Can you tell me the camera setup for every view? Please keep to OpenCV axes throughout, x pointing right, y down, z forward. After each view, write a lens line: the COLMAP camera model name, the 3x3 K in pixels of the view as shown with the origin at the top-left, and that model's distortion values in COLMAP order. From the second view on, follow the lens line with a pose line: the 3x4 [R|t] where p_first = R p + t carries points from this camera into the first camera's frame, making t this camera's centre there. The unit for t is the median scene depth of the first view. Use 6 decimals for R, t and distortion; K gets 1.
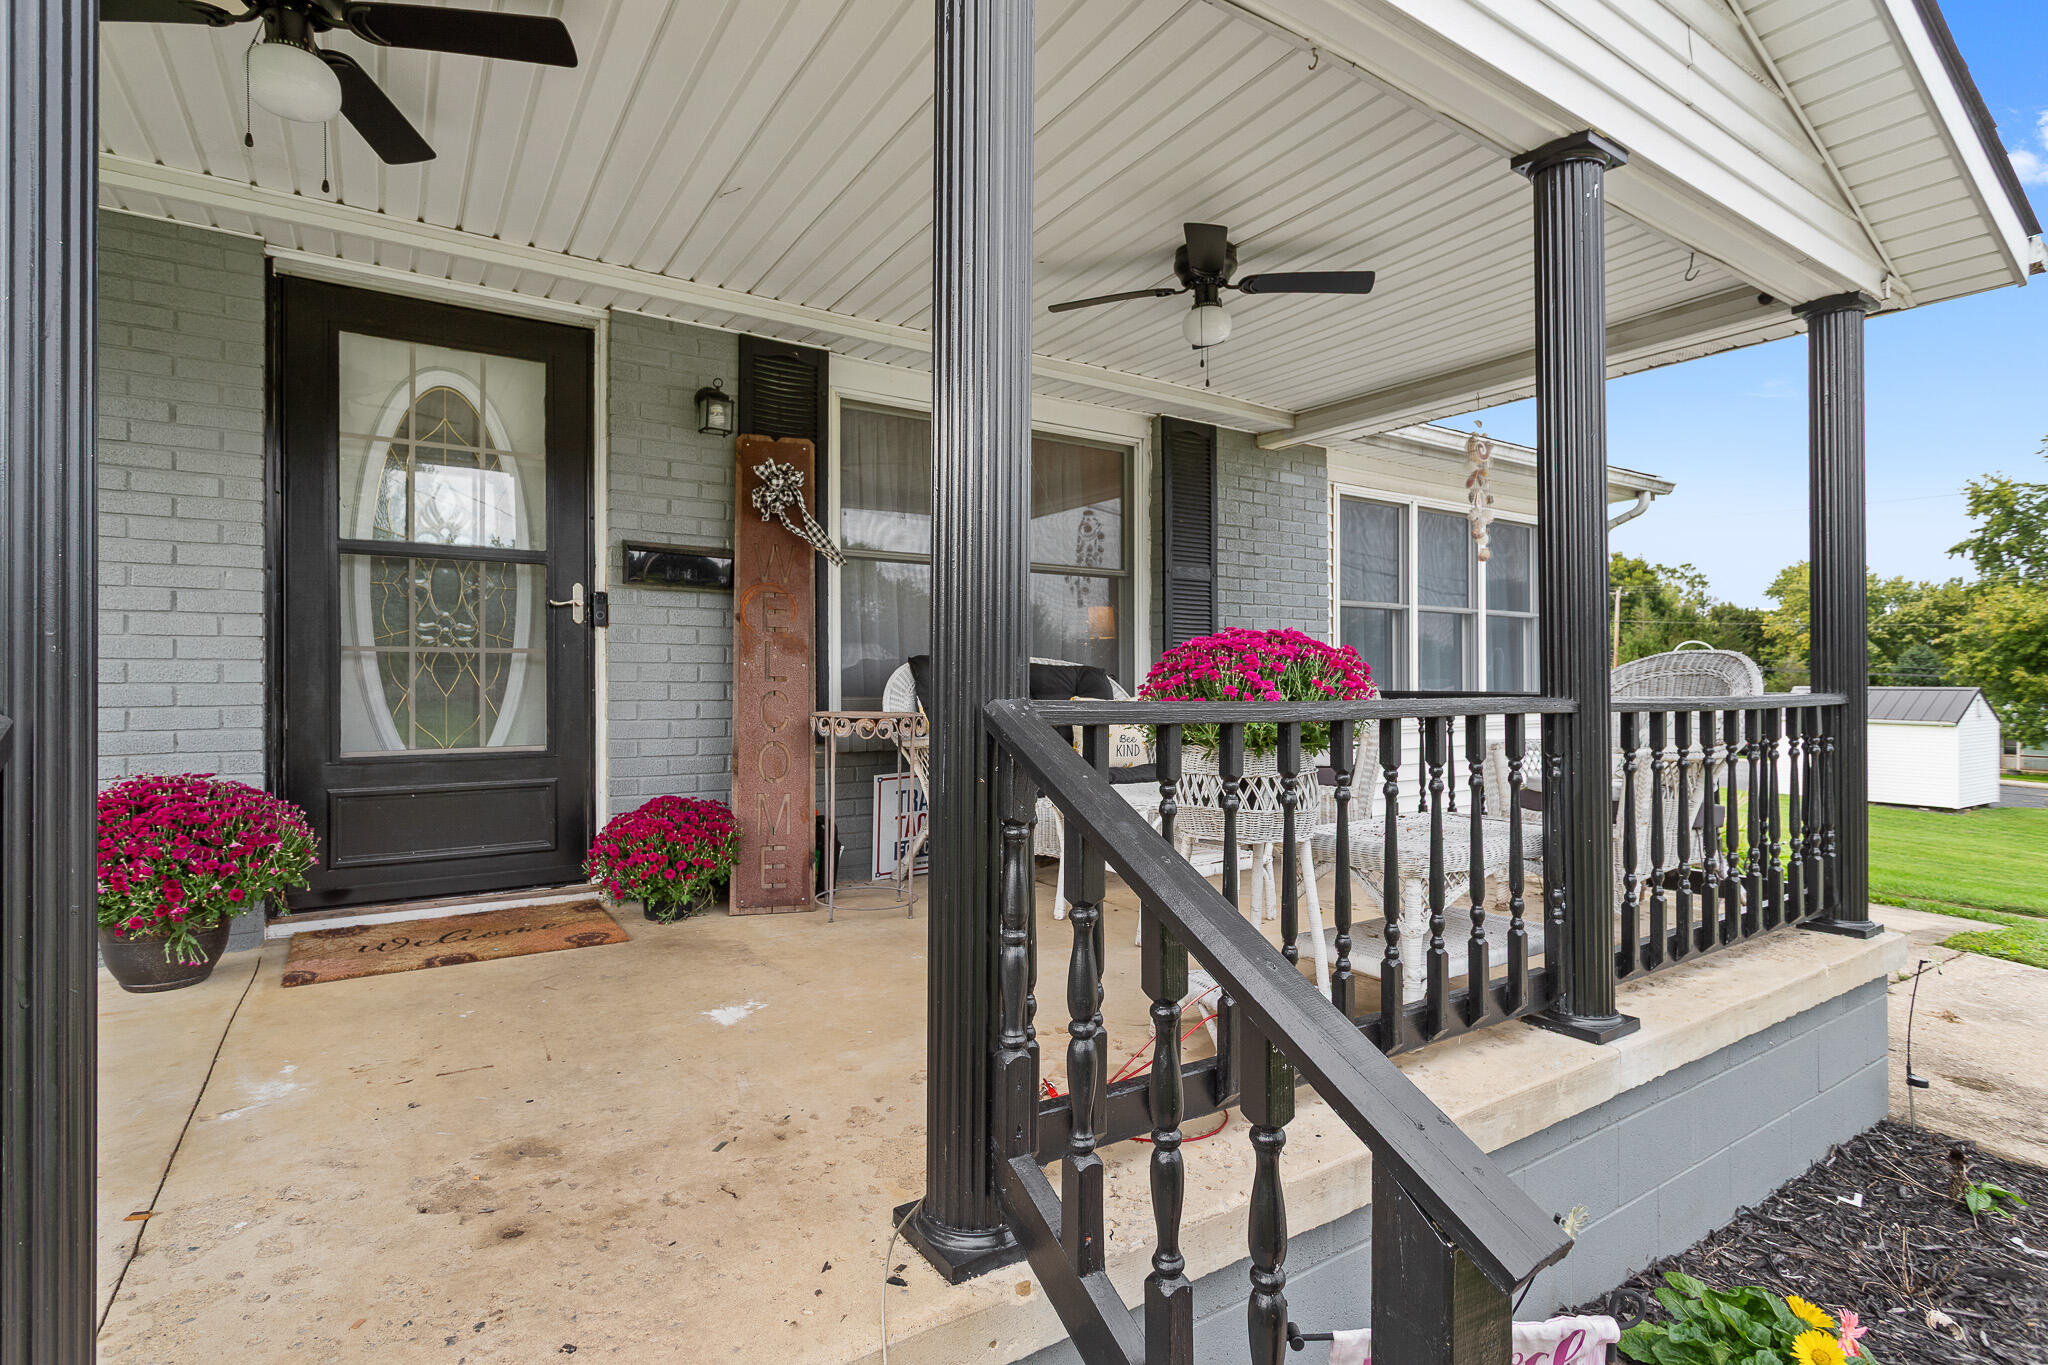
lens RADIAL K [[987.7, 0, 1018.4], [0, 987.7, 702.0], [0, 0, 1]] dist [-0.003126, 0.001243]
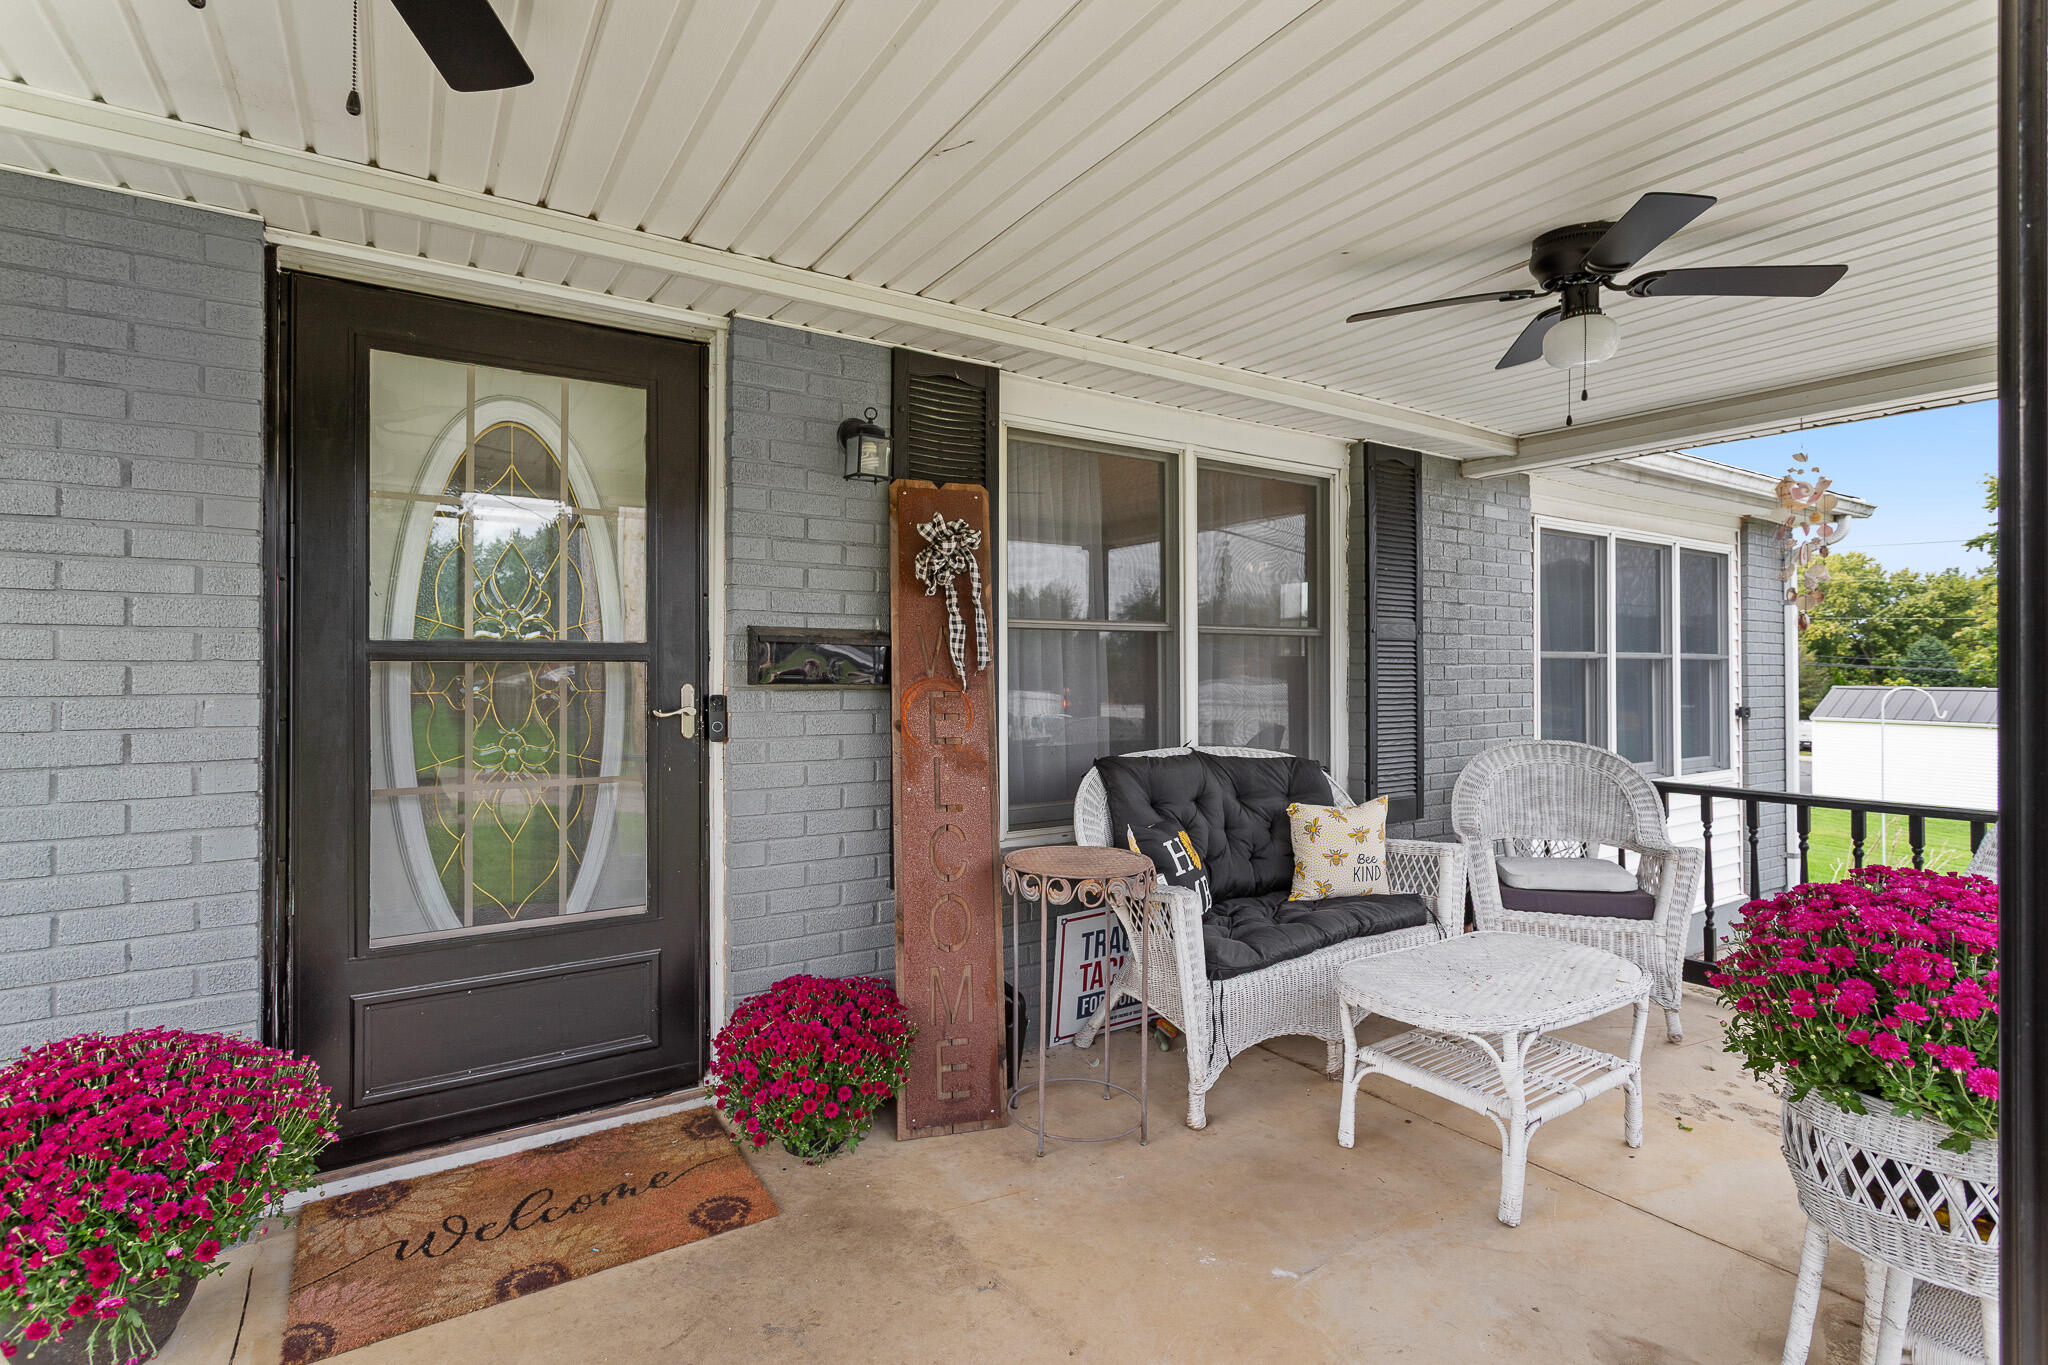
lens RADIAL K [[968.4, 0, 1024.0], [0, 968.4, 682.5], [0, 0, 1]] dist [-0.001676, 0.000408]
pose [[1.000000, 0.000531, -0.000441, -0.196277], [-0.000533, 0.999986, -0.005190, -0.120056], [0.000438, 0.005190, 0.999986, 0.275460]]
